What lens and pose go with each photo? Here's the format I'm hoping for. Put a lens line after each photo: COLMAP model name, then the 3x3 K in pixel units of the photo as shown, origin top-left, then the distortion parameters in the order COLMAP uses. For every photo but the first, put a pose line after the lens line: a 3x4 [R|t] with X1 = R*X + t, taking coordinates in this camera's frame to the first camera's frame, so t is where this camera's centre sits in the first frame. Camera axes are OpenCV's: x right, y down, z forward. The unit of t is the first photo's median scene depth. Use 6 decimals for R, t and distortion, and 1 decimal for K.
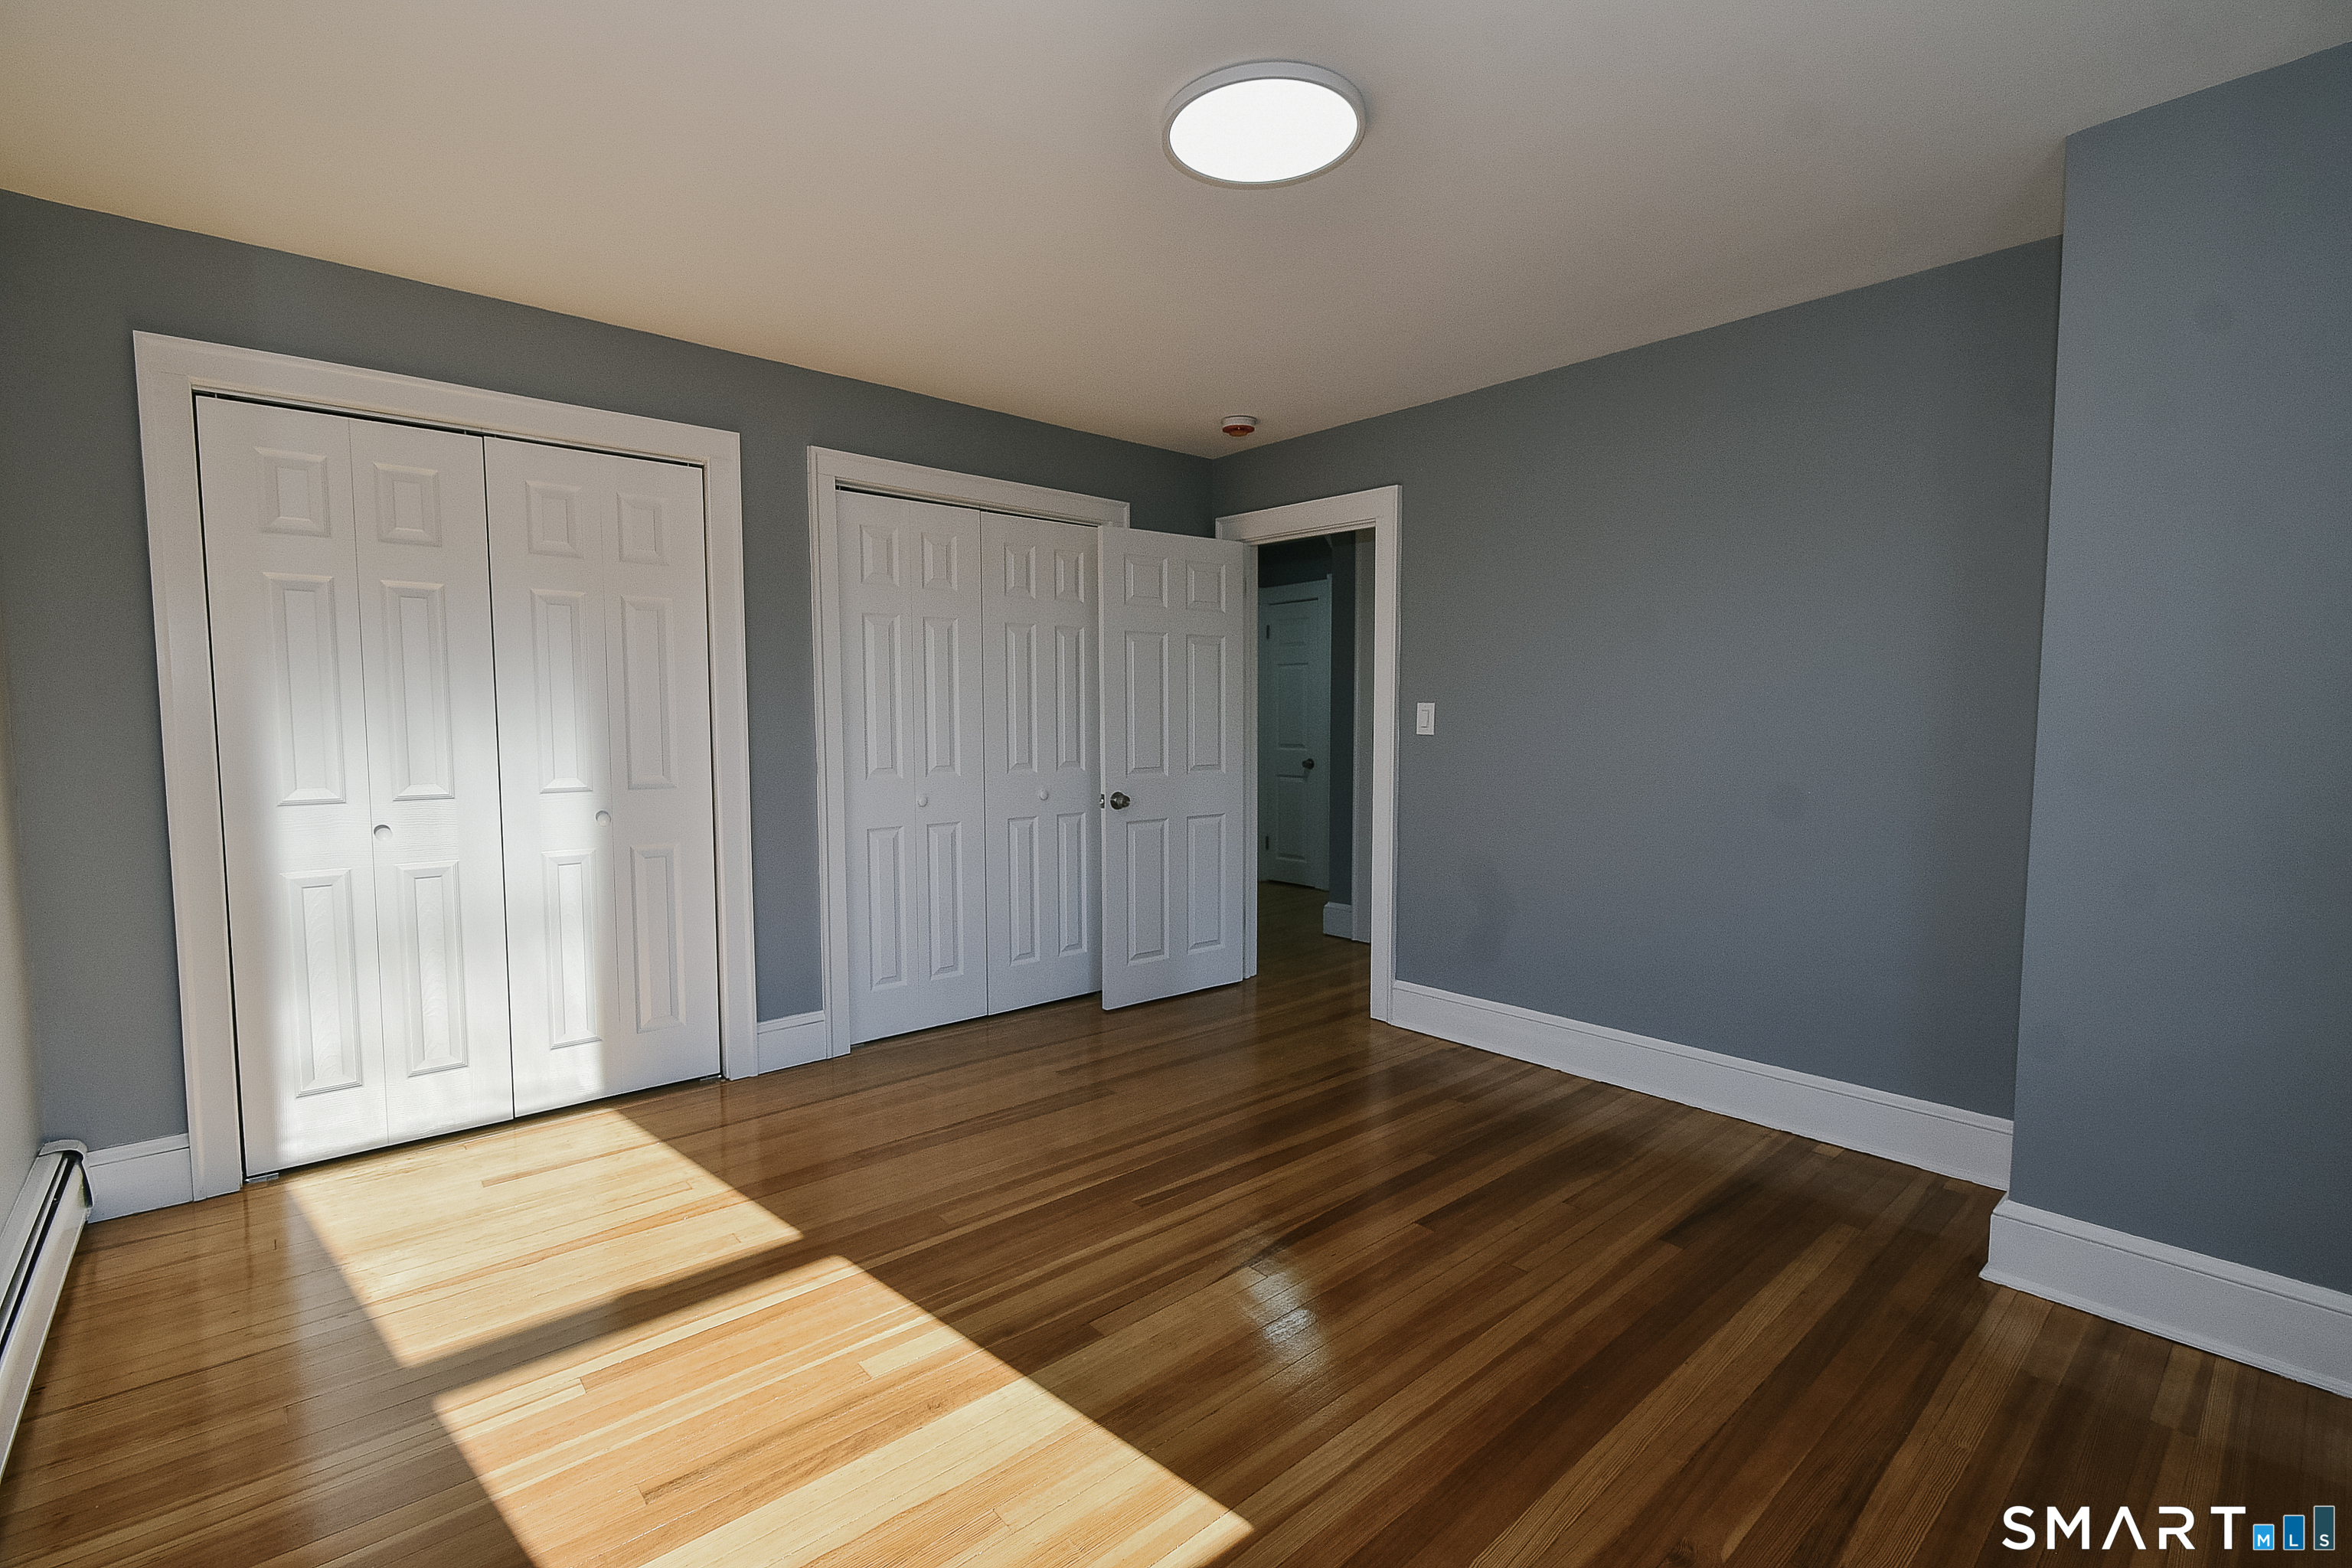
lens RADIAL K [[1041.1, 0, 1176.0], [0, 1041.1, 784.0], [0, 0, 1]] dist [-0.000148, -0.000803]
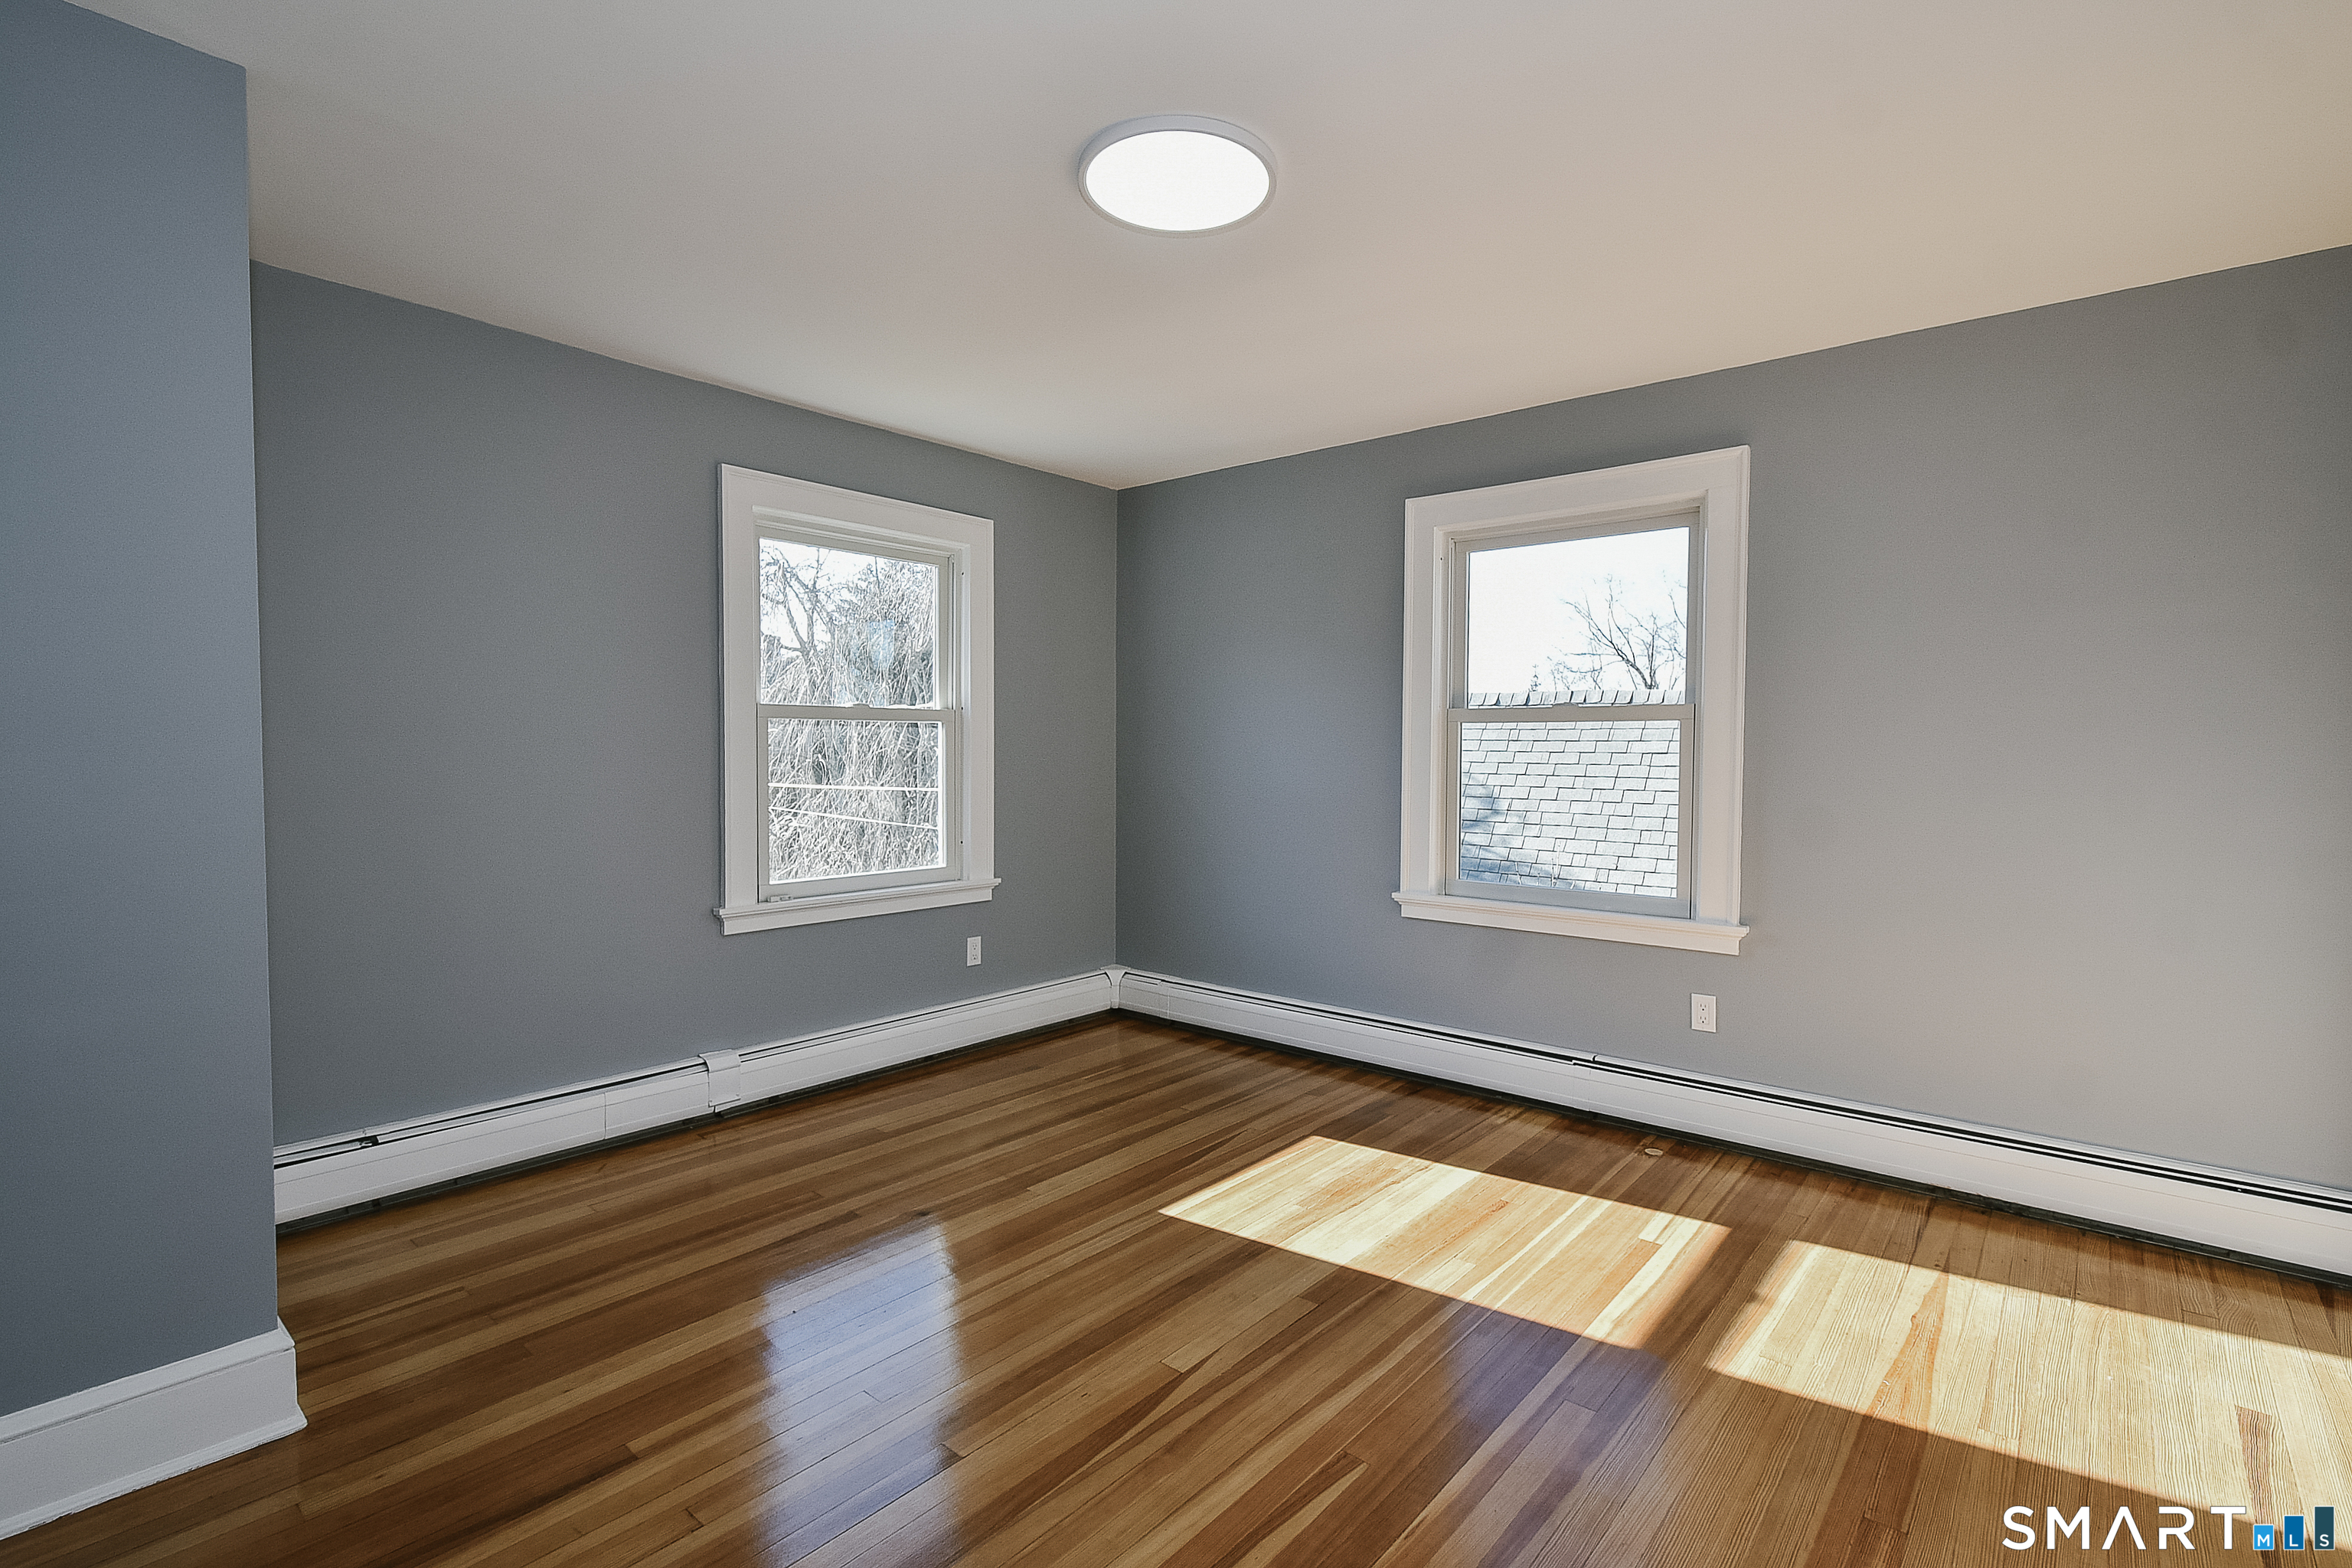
lens RADIAL K [[1041.1, 0, 1176.0], [0, 1041.1, 784.0], [0, 0, 1]] dist [-0.000148, -0.000803]
pose [[-0.989692, -0.001789, -0.143200, 0.213785], [-0.015872, 0.995132, 0.097262, -0.129216], [0.142329, 0.098532, -0.984903, 1.923987]]
